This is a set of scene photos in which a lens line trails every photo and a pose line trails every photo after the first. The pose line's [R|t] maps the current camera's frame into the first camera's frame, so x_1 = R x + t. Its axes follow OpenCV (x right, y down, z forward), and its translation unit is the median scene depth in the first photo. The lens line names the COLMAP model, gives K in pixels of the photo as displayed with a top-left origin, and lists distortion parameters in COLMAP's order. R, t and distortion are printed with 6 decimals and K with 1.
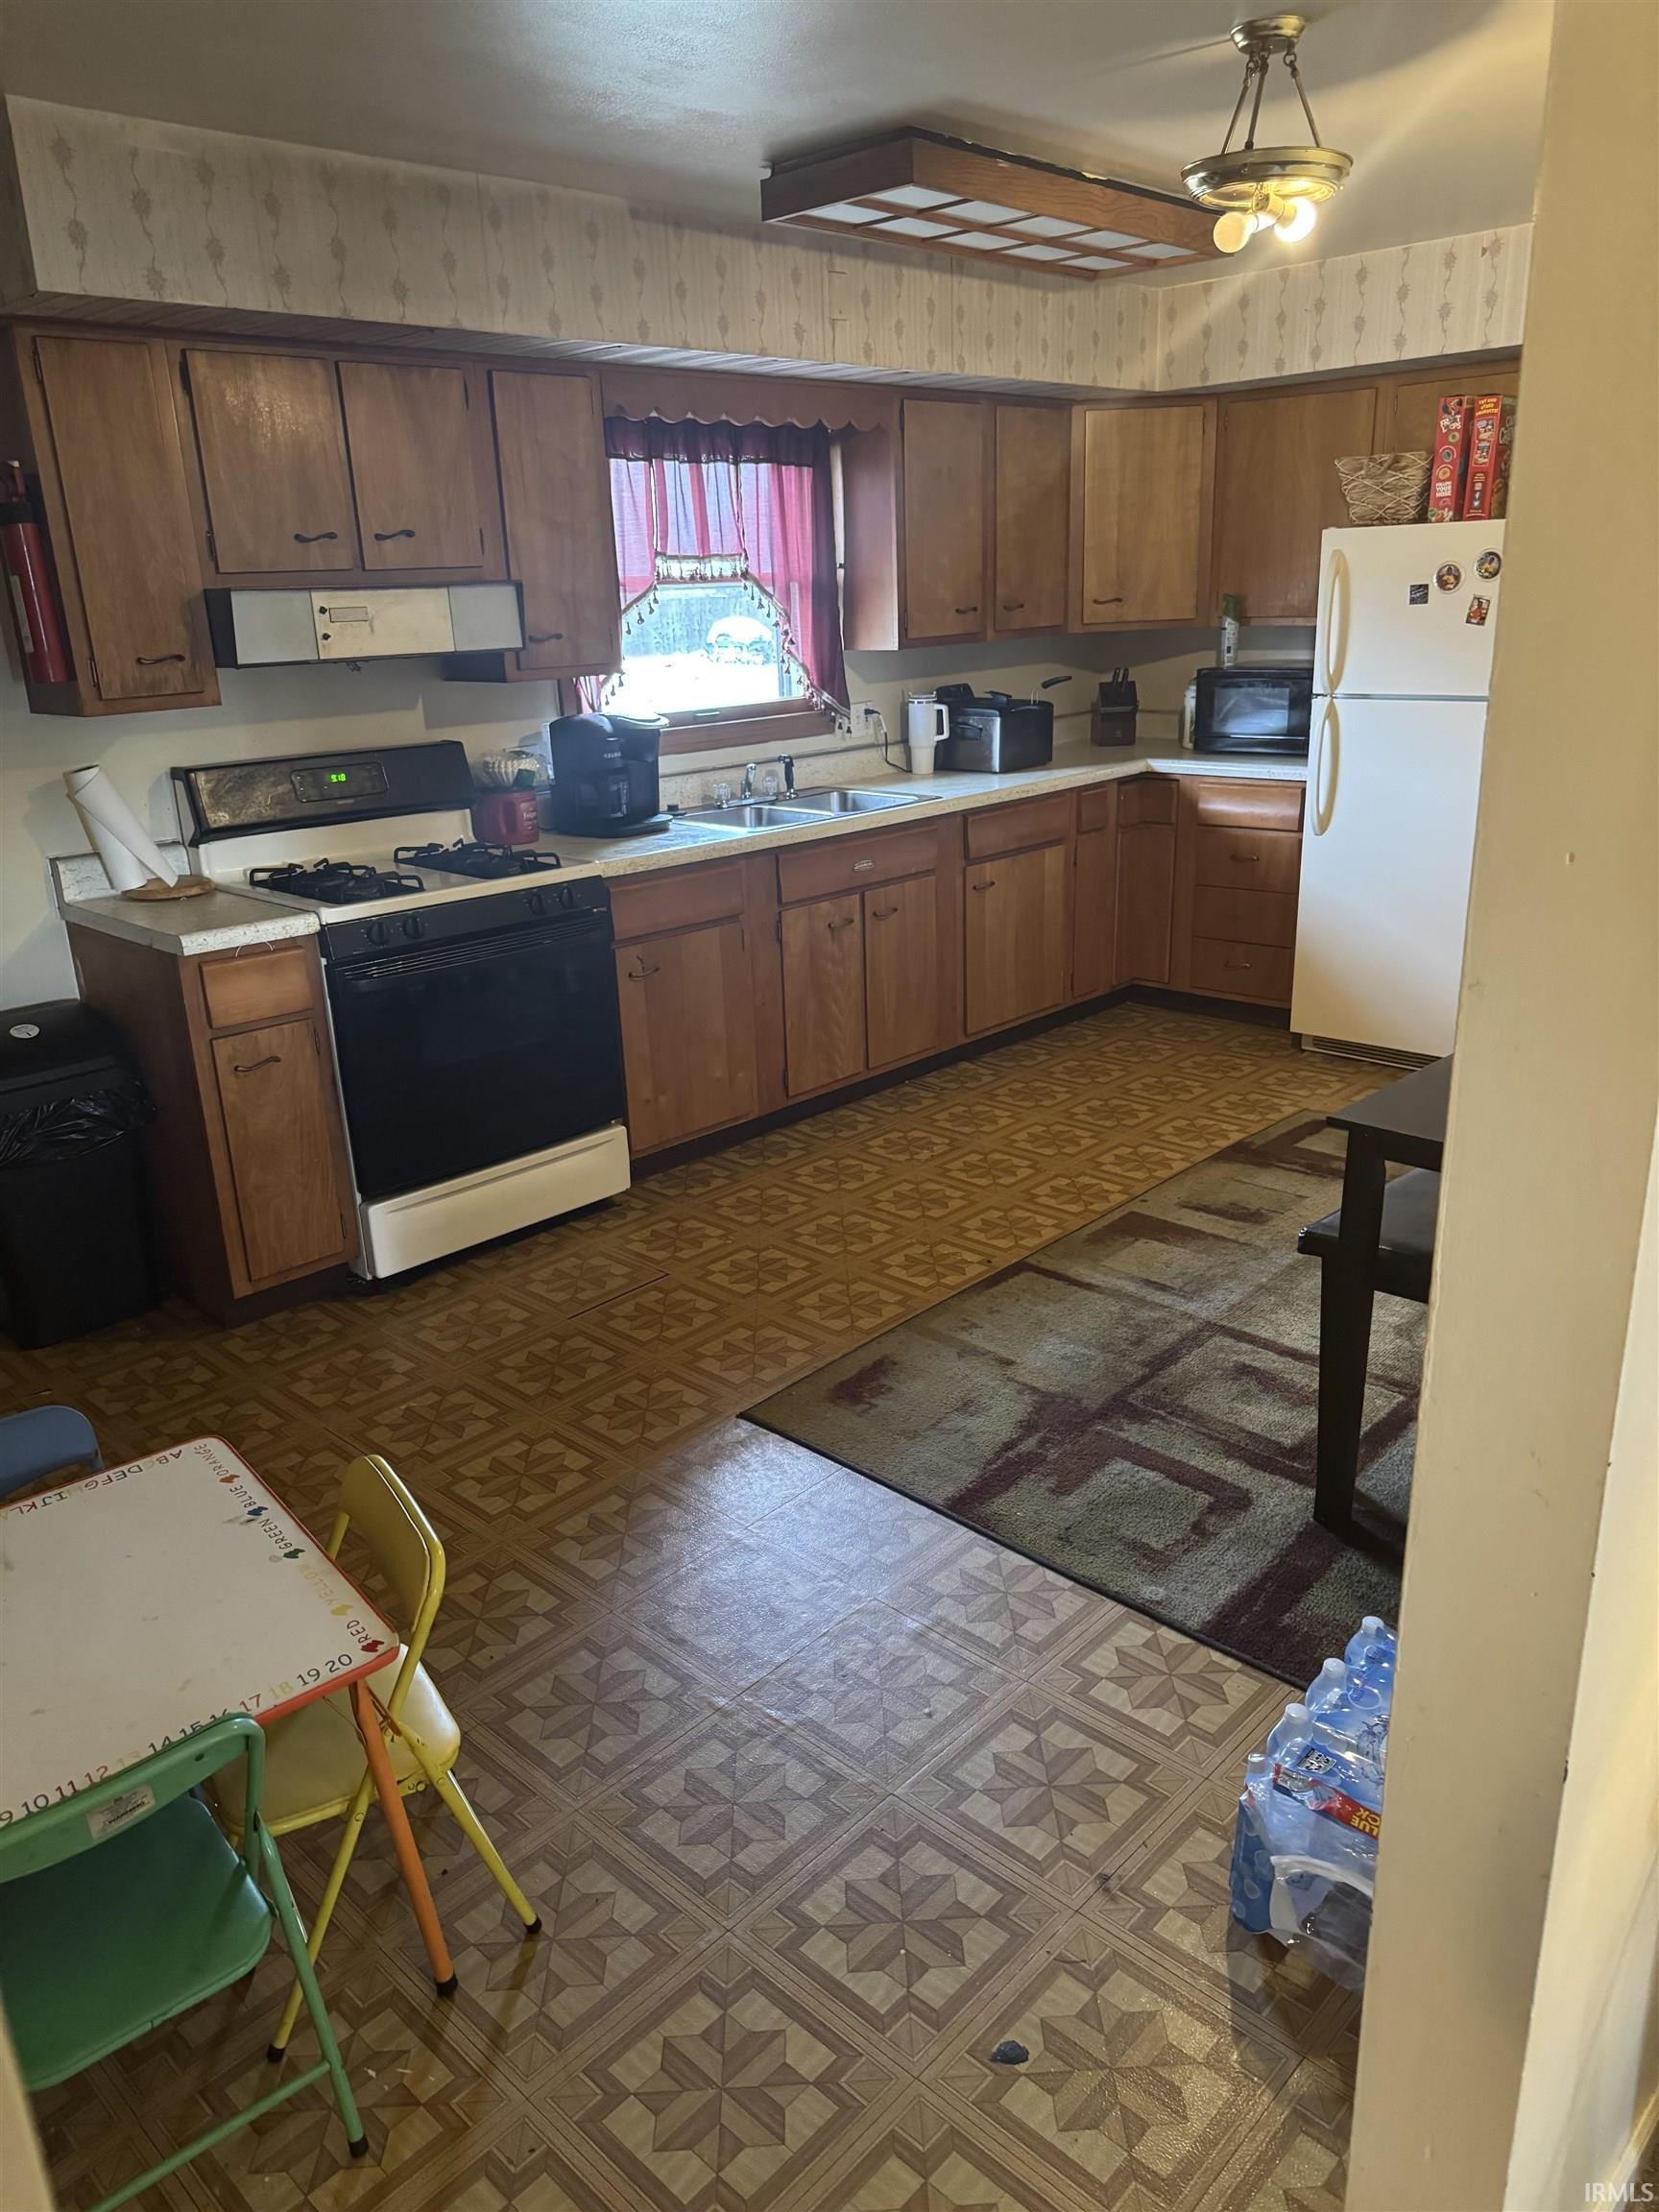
lens RADIAL K [[1560.1, 0, 835.2], [0, 1560.1, 1100.0], [0, 0, 1]] dist [0.132751, -0.231686]
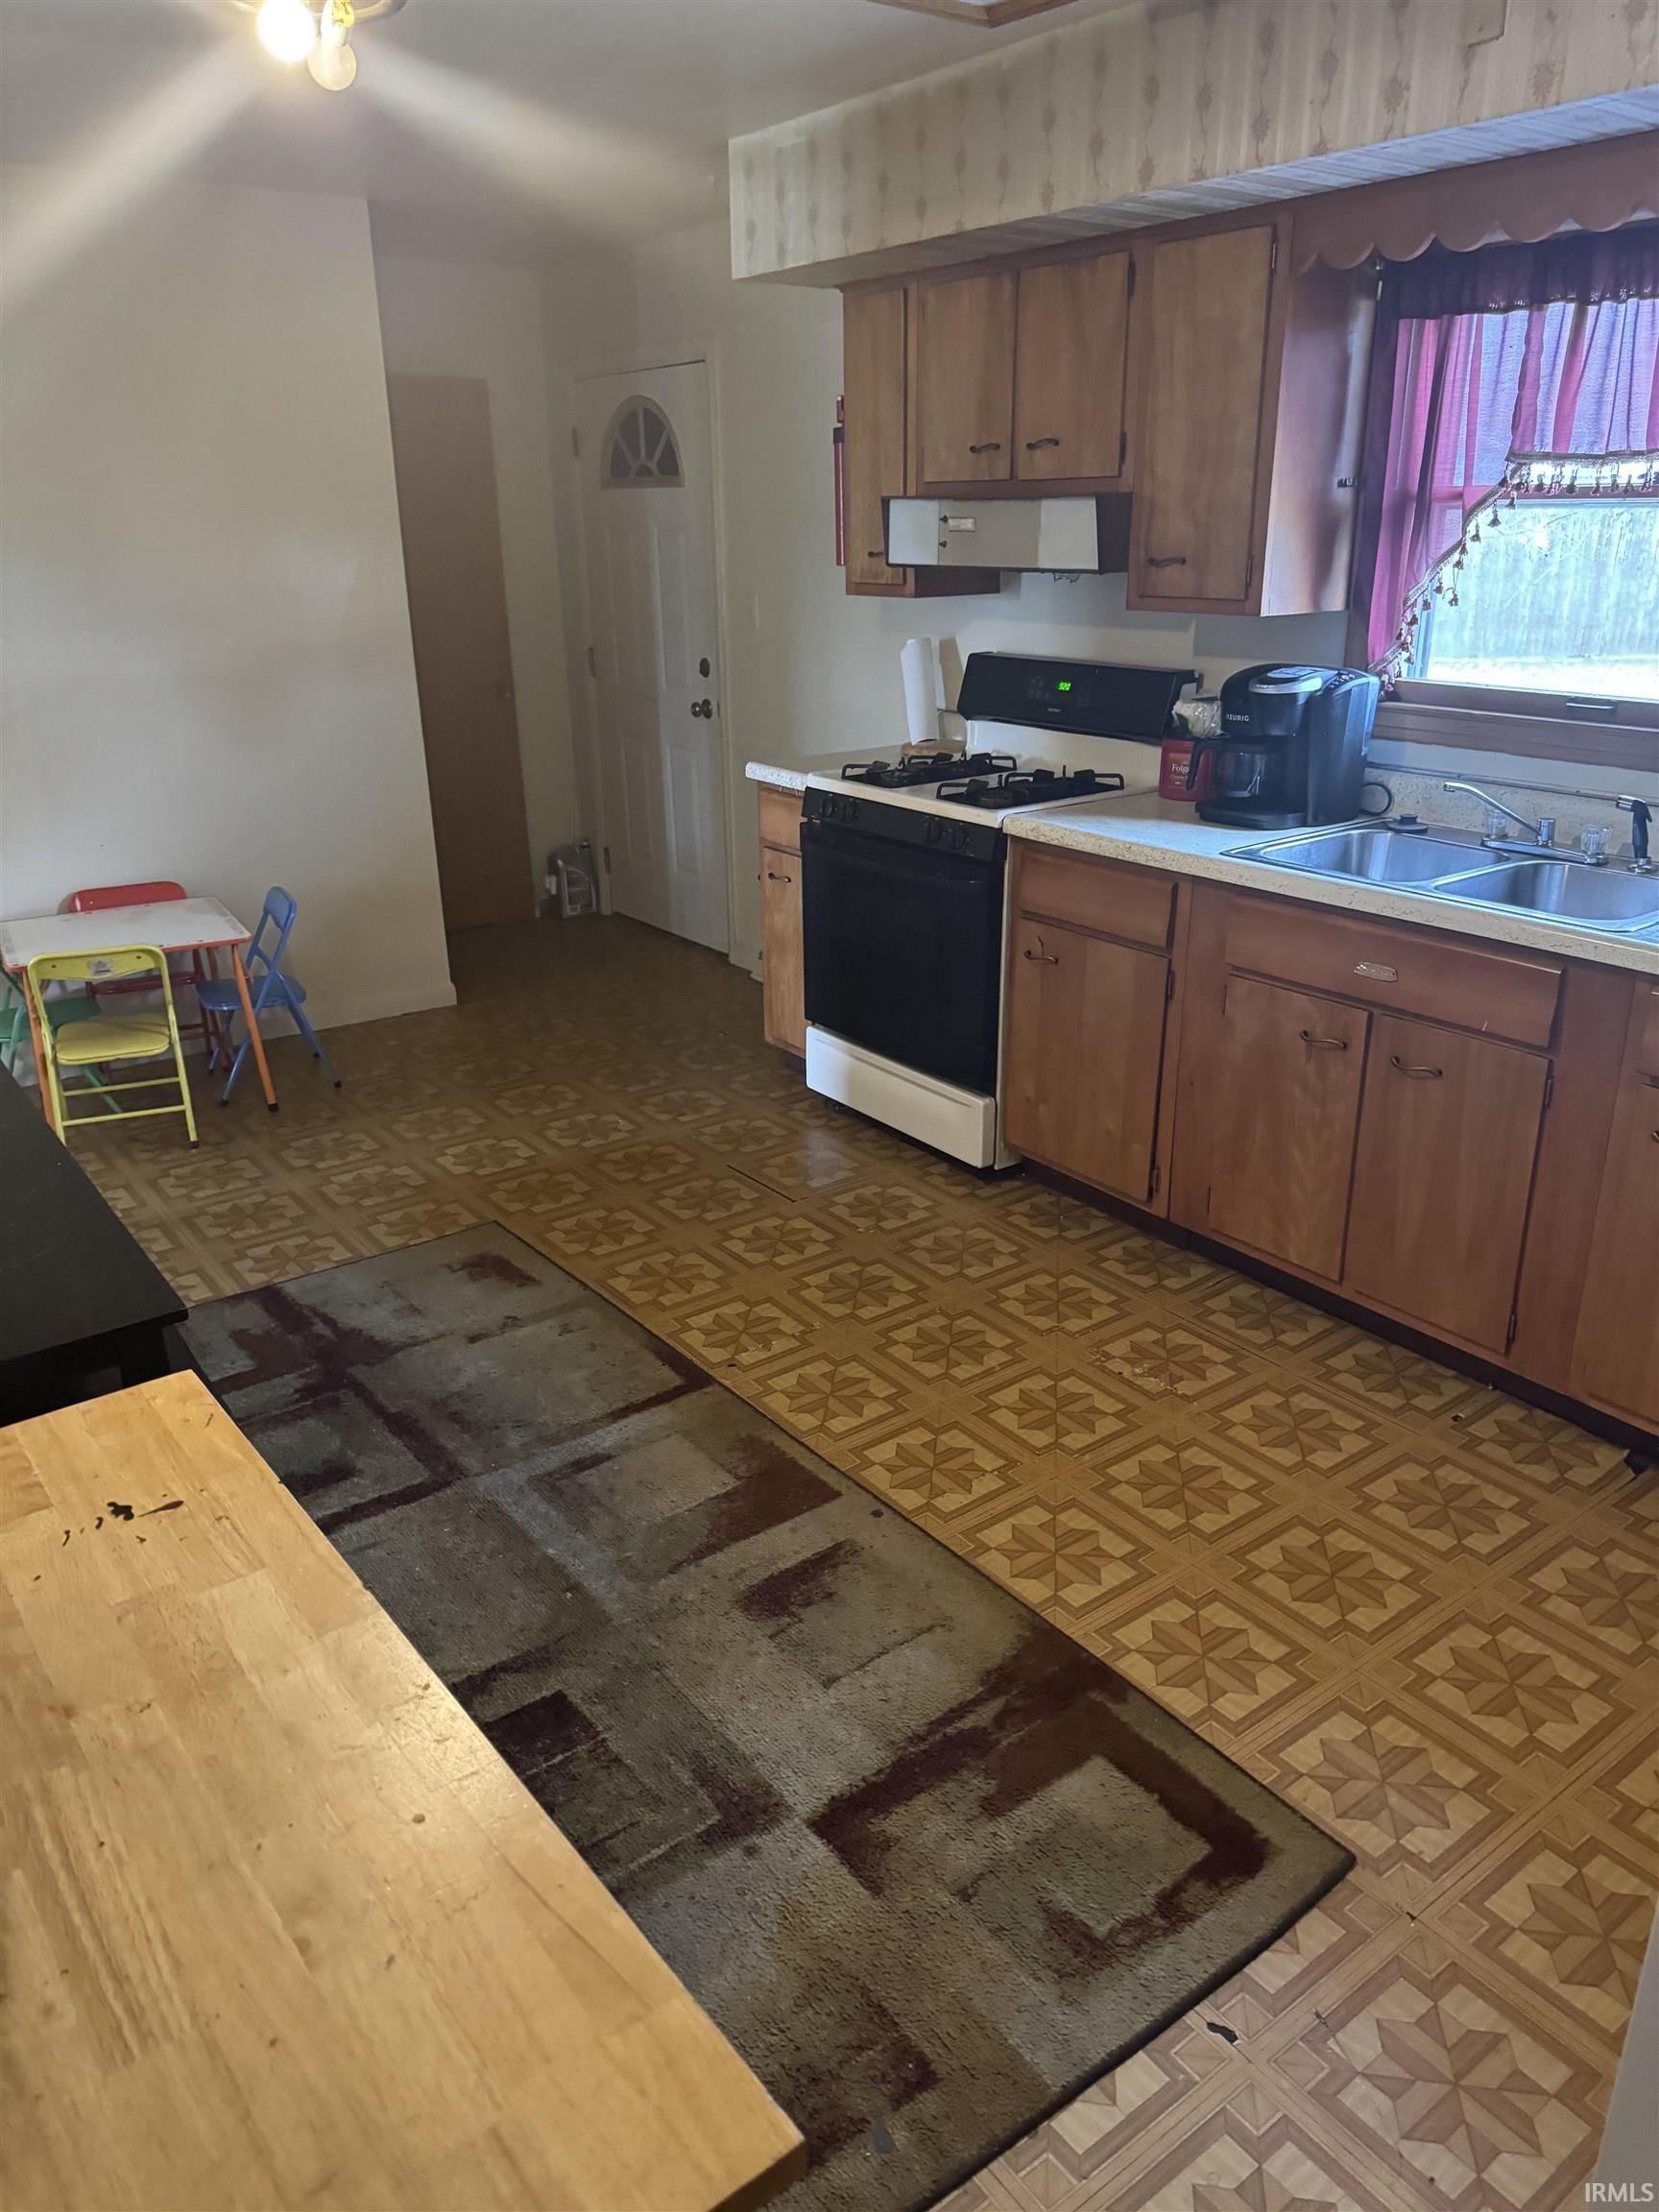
lens RADIAL K [[1560.1, 0, 835.2], [0, 1560.1, 1100.0], [0, 0, 1]] dist [0.132751, -0.231686]
pose [[-0.167123, 0.378891, -0.910226, 0.733489], [-0.295955, 0.861356, 0.412887, -0.346317], [0.940468, 0.338389, -0.031818, 0.971565]]
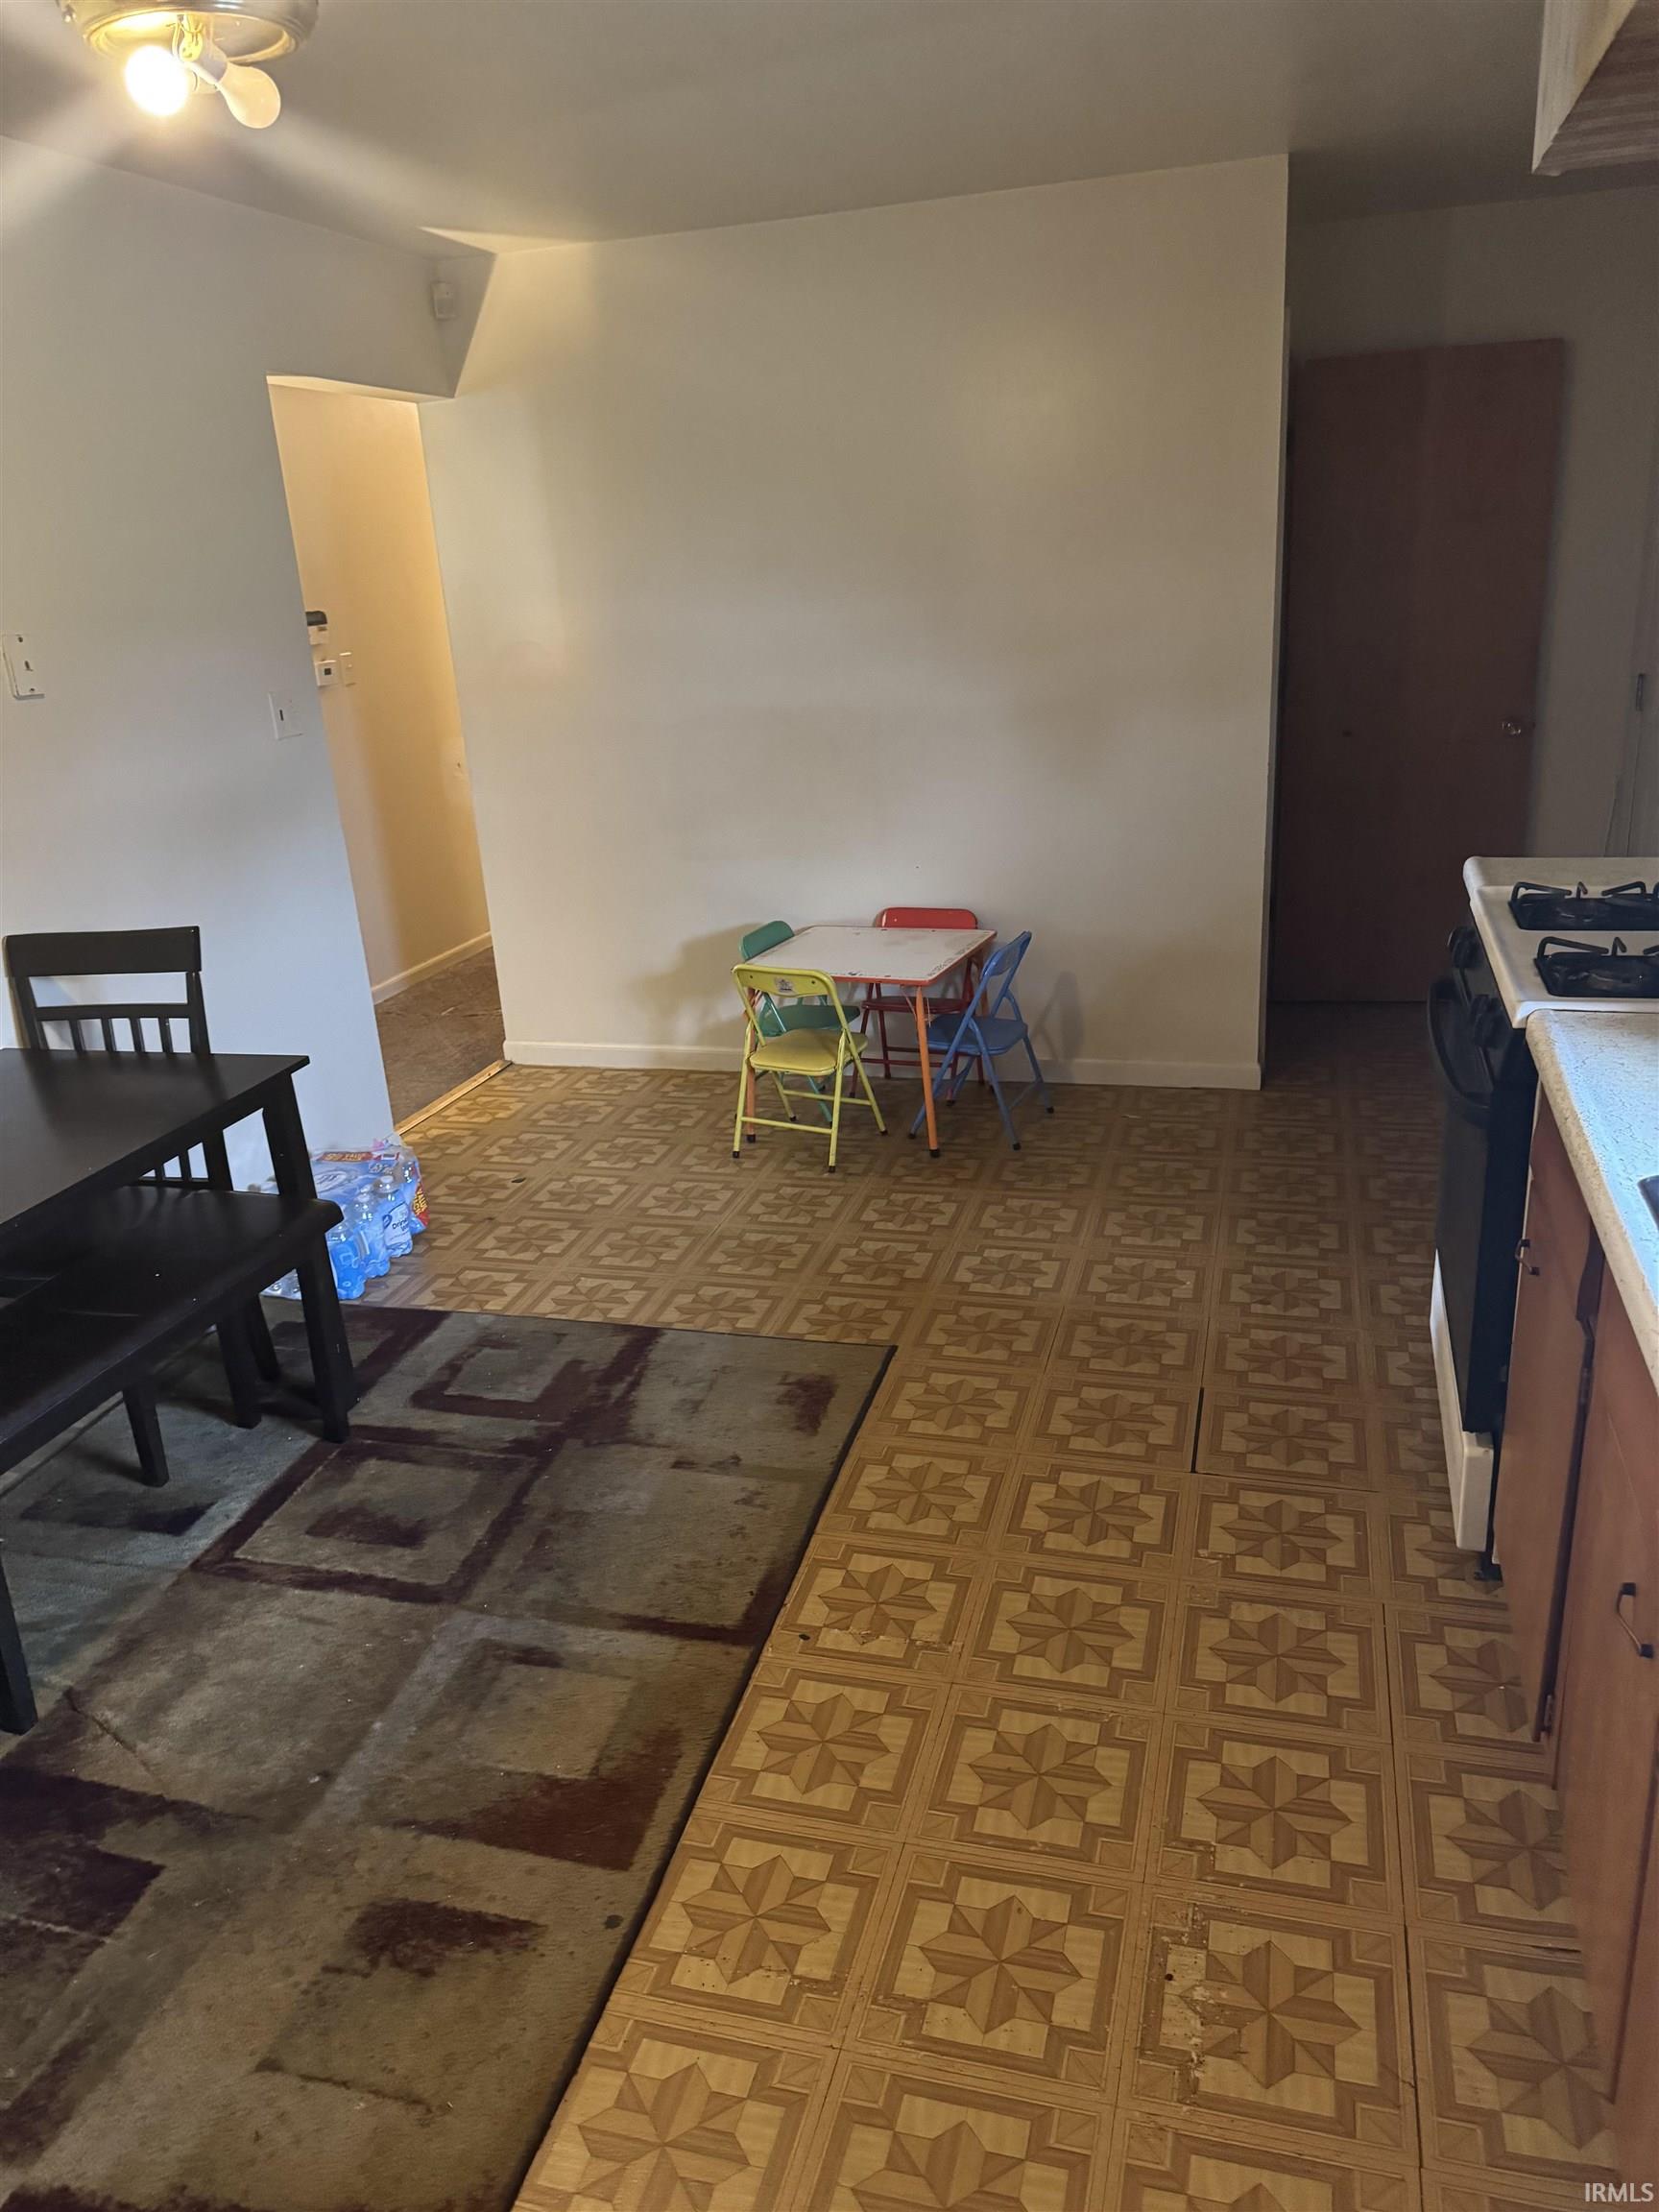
lens RADIAL K [[1537.3, 0, 829.5], [0, 1537.3, 1106.0], [0, 0, 1]] dist [0.154166, -0.325577]
pose [[-0.883799, 0.237893, -0.402873, 0.275555], [-0.056328, 0.800719, 0.596386, -0.419434], [0.464464, 0.549778, -0.694275, 1.249180]]
